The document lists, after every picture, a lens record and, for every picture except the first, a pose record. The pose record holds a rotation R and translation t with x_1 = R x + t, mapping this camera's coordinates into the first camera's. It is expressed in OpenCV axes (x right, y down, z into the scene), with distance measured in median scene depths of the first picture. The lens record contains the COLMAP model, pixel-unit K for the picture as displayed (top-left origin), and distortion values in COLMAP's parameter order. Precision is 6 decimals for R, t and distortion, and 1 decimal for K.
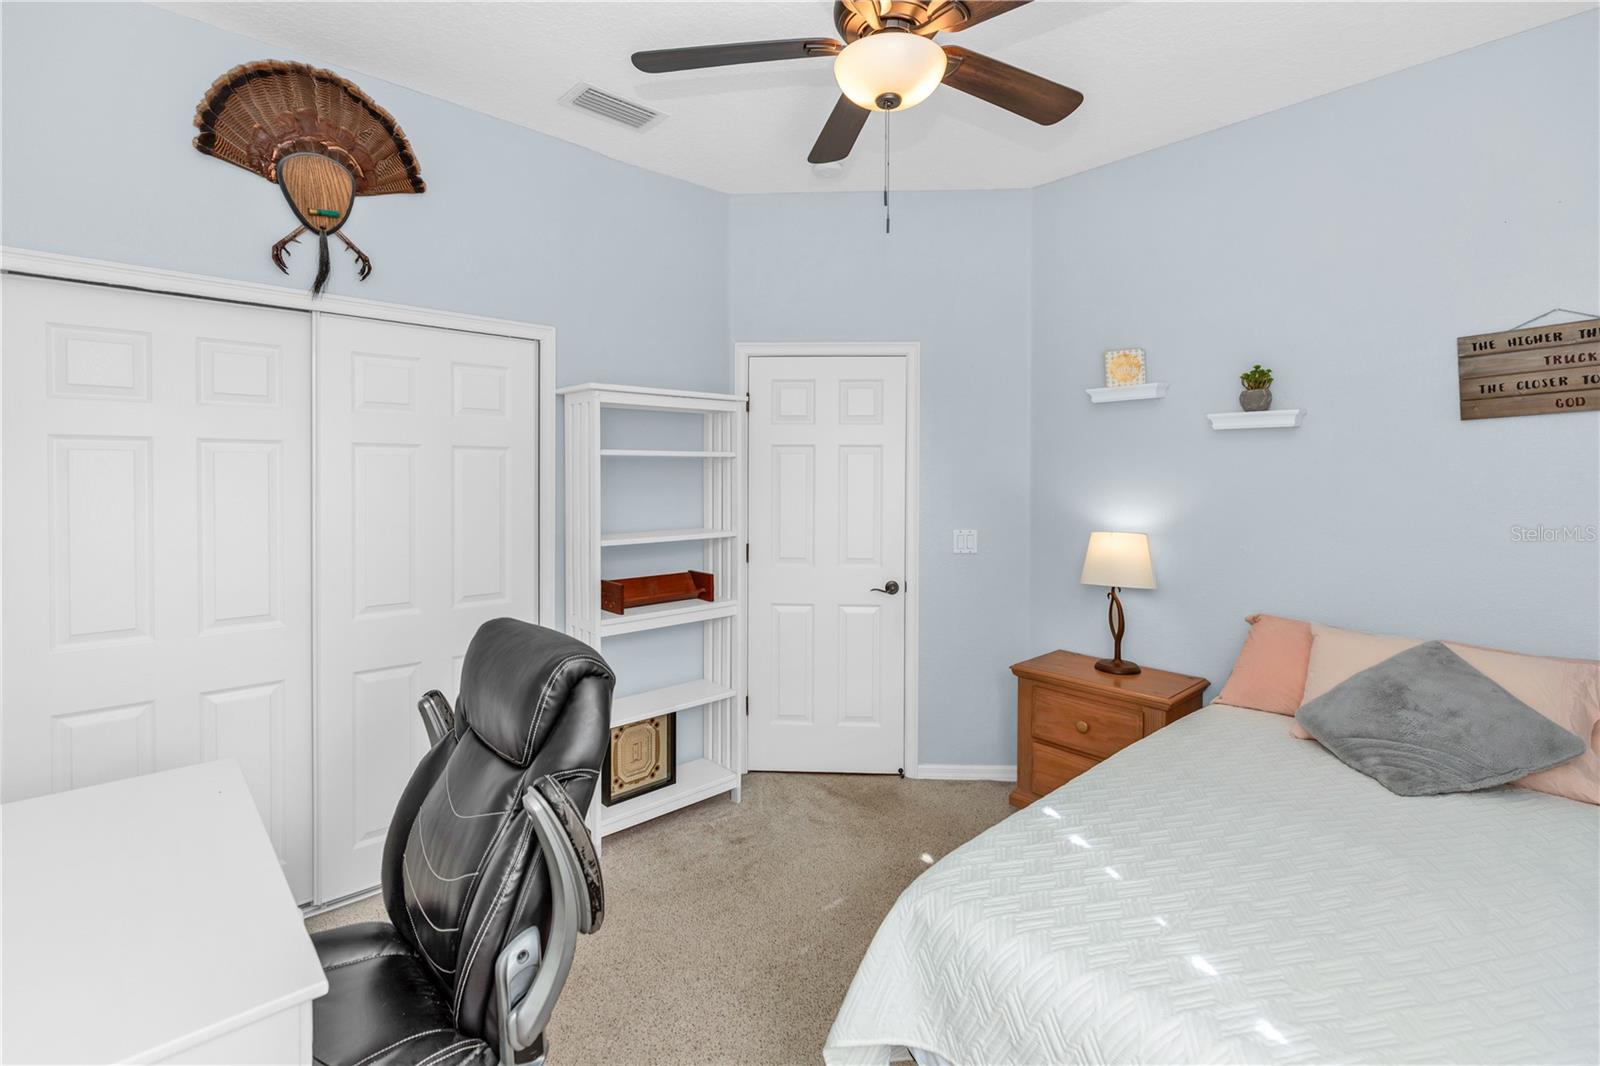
lens RADIAL K [[728.5, 0, 795.5], [0, 728.5, 488.8], [0, 0, 1]] dist [0.000753, 0.000225]
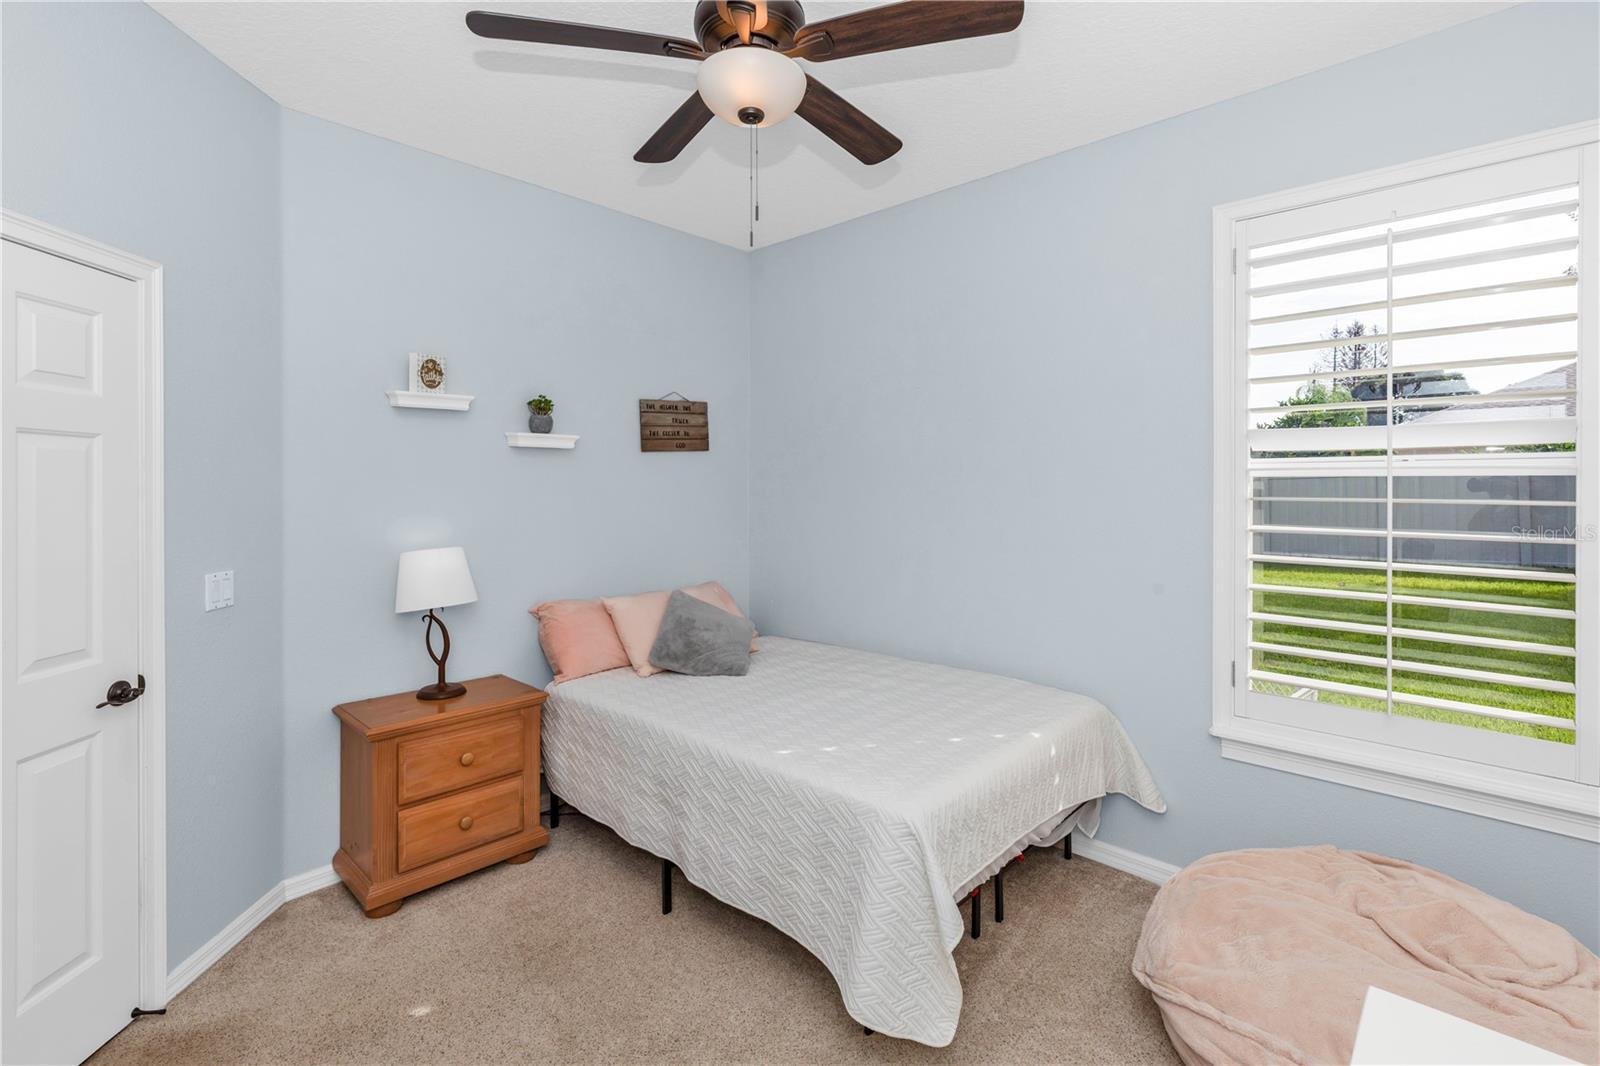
lens RADIAL K [[728.5, 0, 795.5], [0, 728.5, 488.8], [0, 0, 1]] dist [0.000753, 0.000225]
pose [[-0.073208, -0.005484, 0.997302, -0.579597], [0.022387, 0.999724, 0.007141, -0.015110], [-0.997065, 0.022850, -0.073065, 0.667347]]
